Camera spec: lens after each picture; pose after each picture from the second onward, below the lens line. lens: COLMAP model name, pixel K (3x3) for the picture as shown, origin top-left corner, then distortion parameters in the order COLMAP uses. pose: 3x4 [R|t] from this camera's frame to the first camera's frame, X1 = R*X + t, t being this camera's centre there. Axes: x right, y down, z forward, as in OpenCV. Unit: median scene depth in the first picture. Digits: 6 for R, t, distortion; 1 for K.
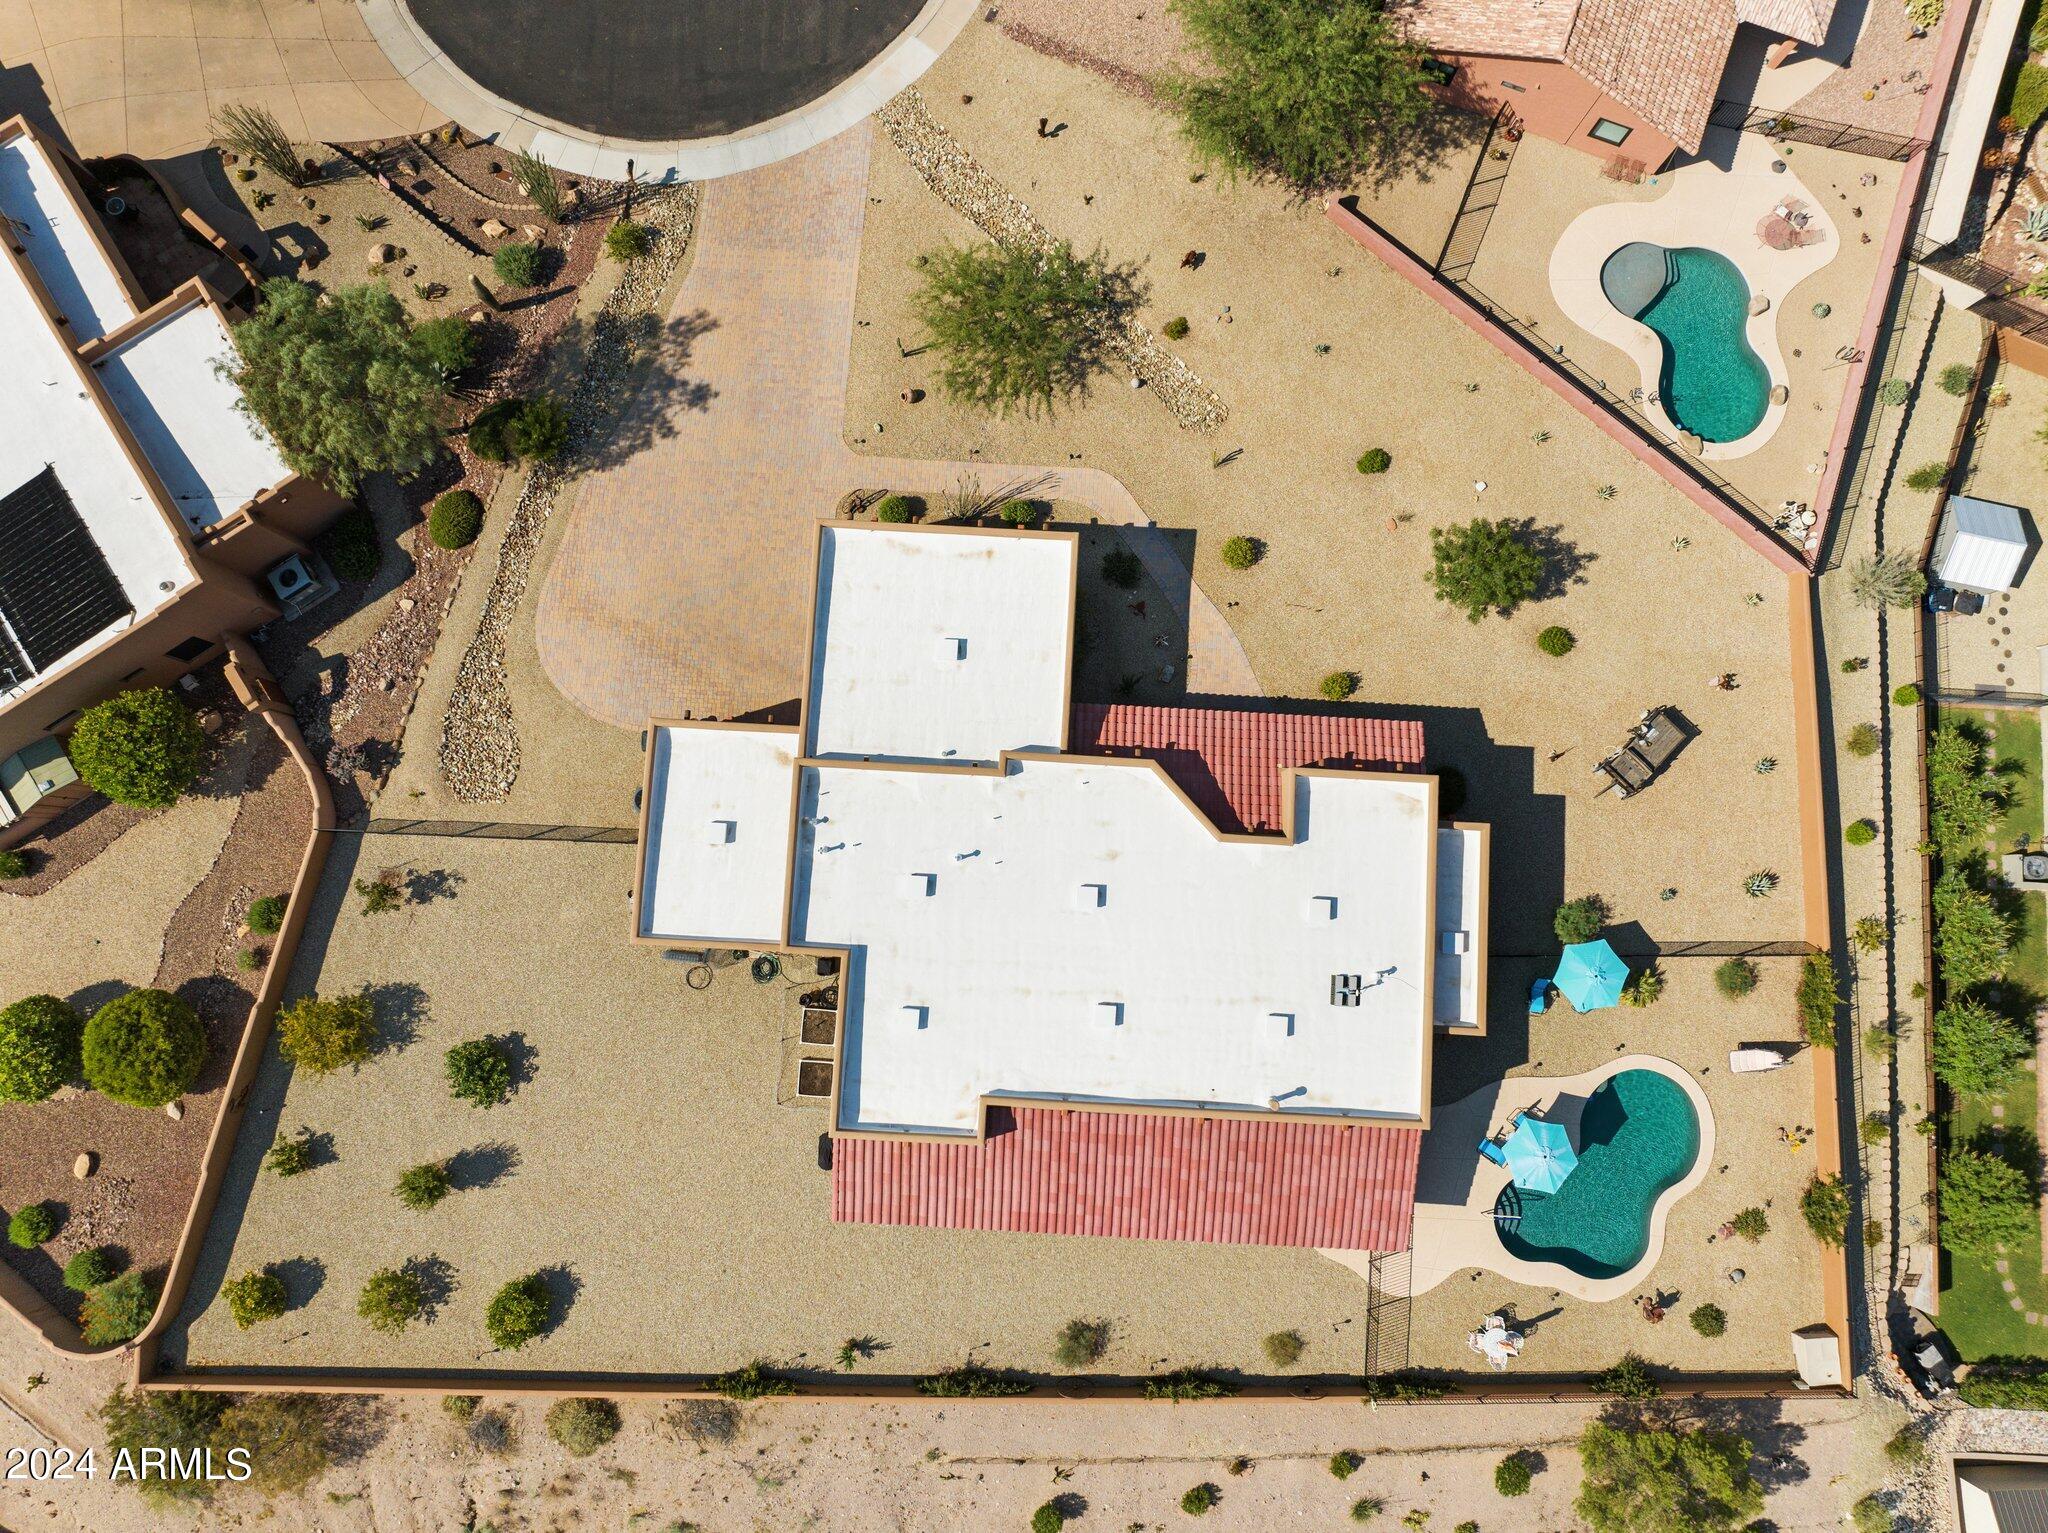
lens RADIAL K [[1440.6, 0, 1024.0], [0, 1440.6, 766.5], [0, 0, 1]] dist [-0.043821, 0.007004]
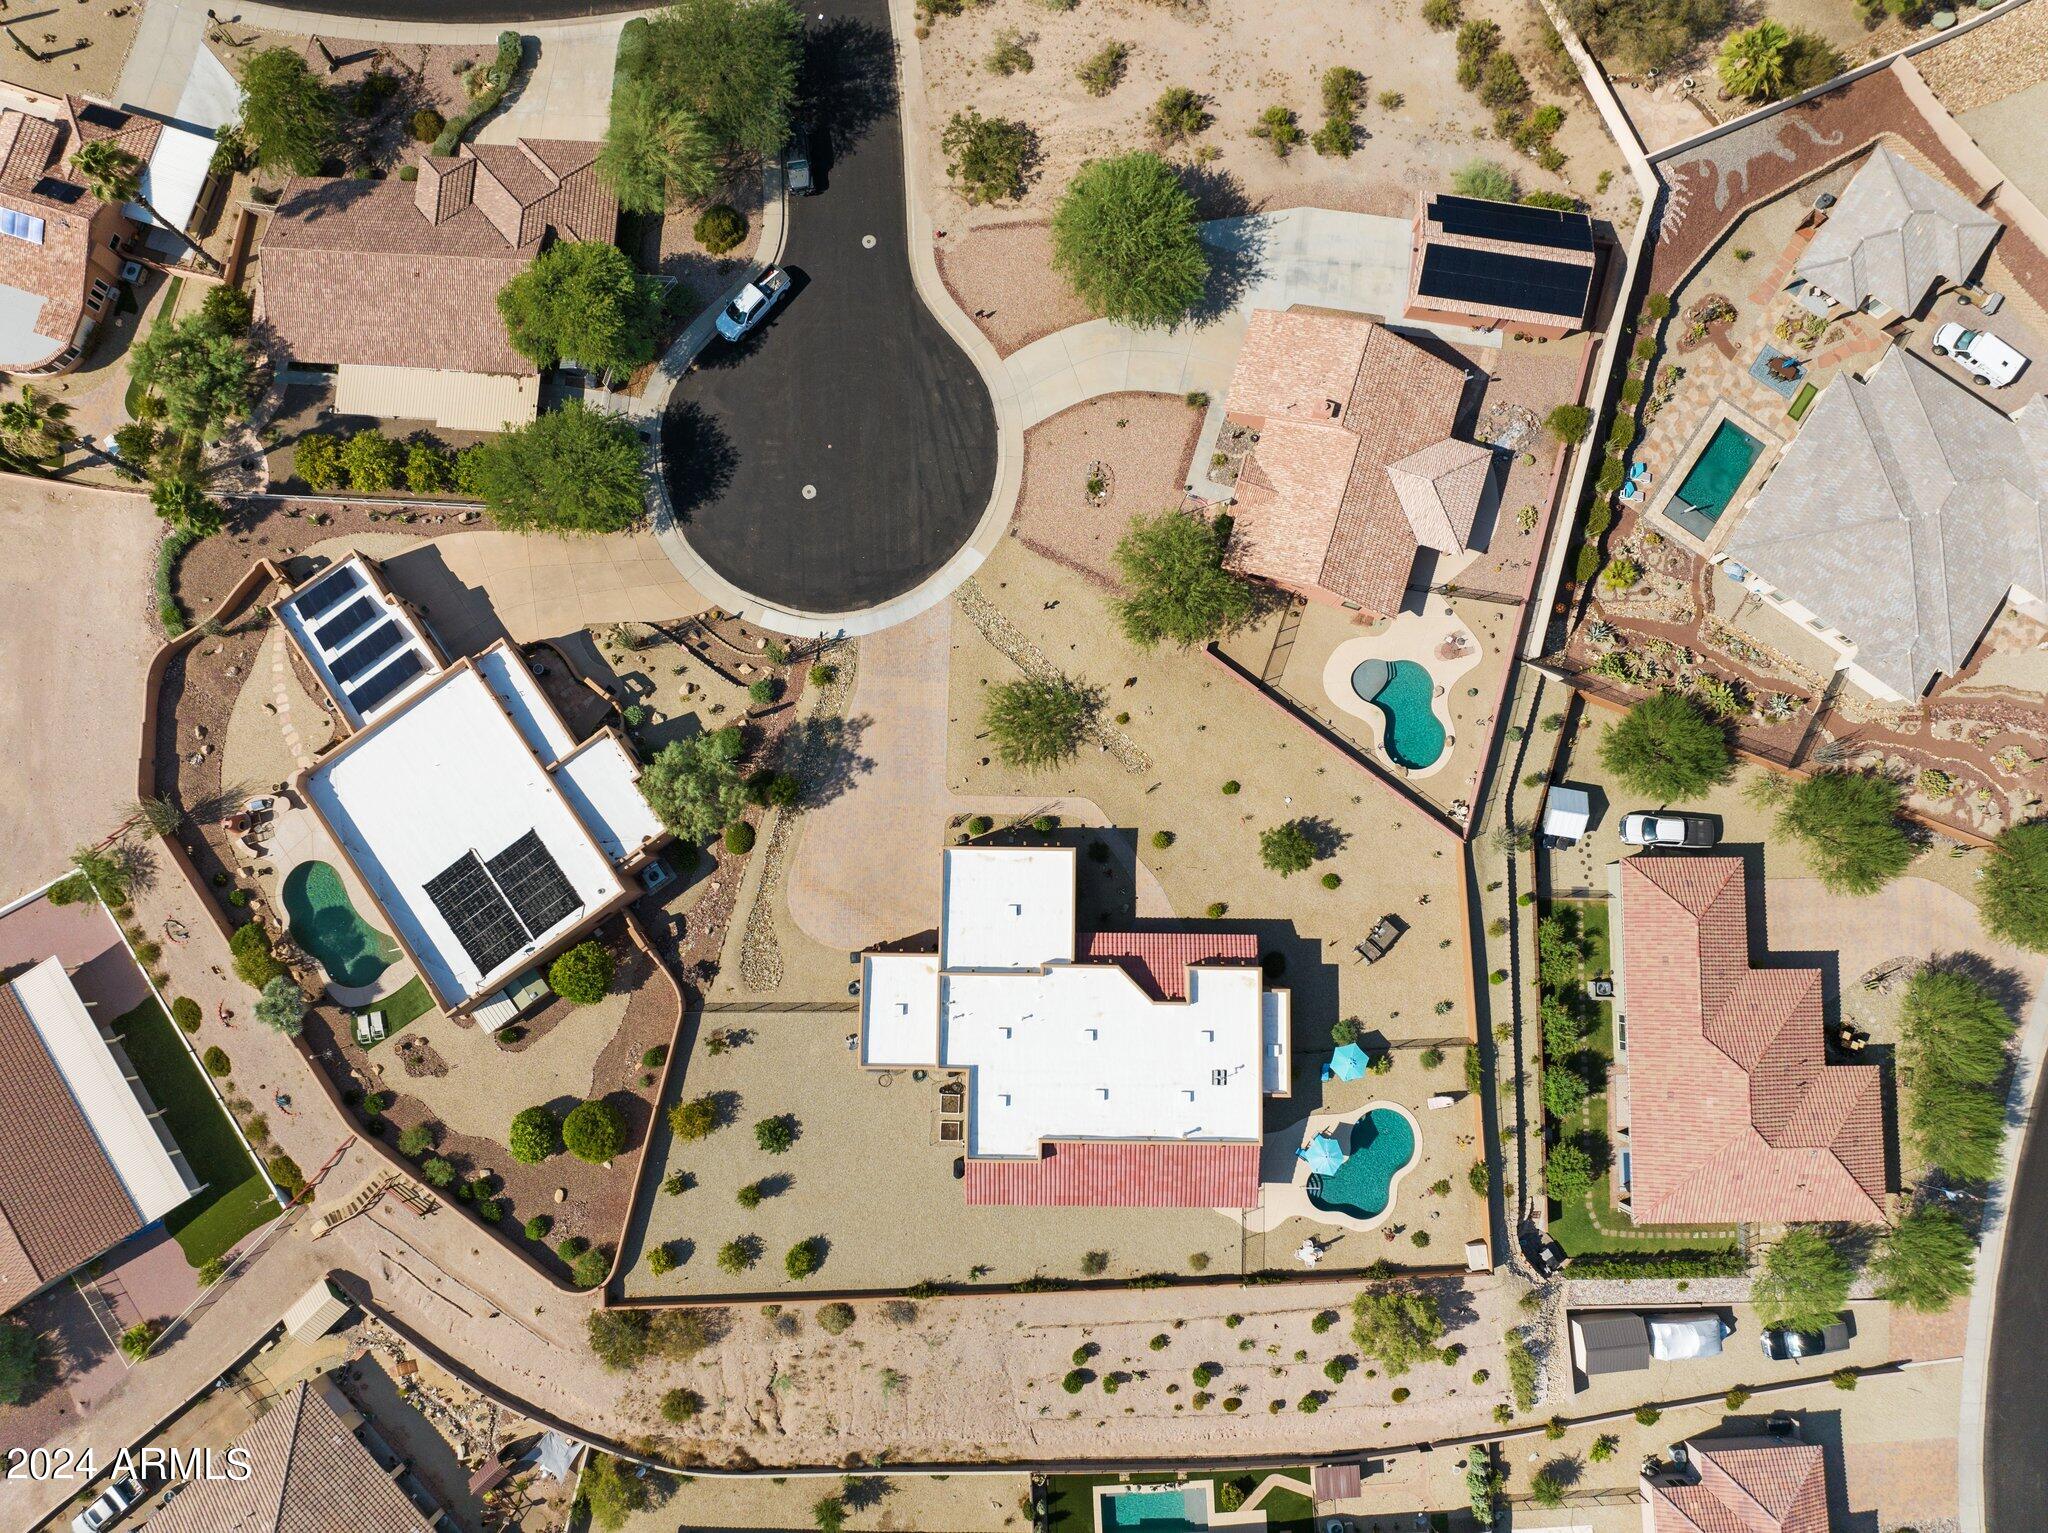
lens RADIAL K [[1422.7, 0, 1024.0], [0, 1422.7, 766.5], [0, 0, 1]] dist [0.002114, -0.119590]
pose [[0.999151, -0.040793, 0.005710, -0.036560], [0.040806, 0.999165, -0.002186, -0.256960], [-0.005616, 0.002417, 0.999981, -0.886289]]
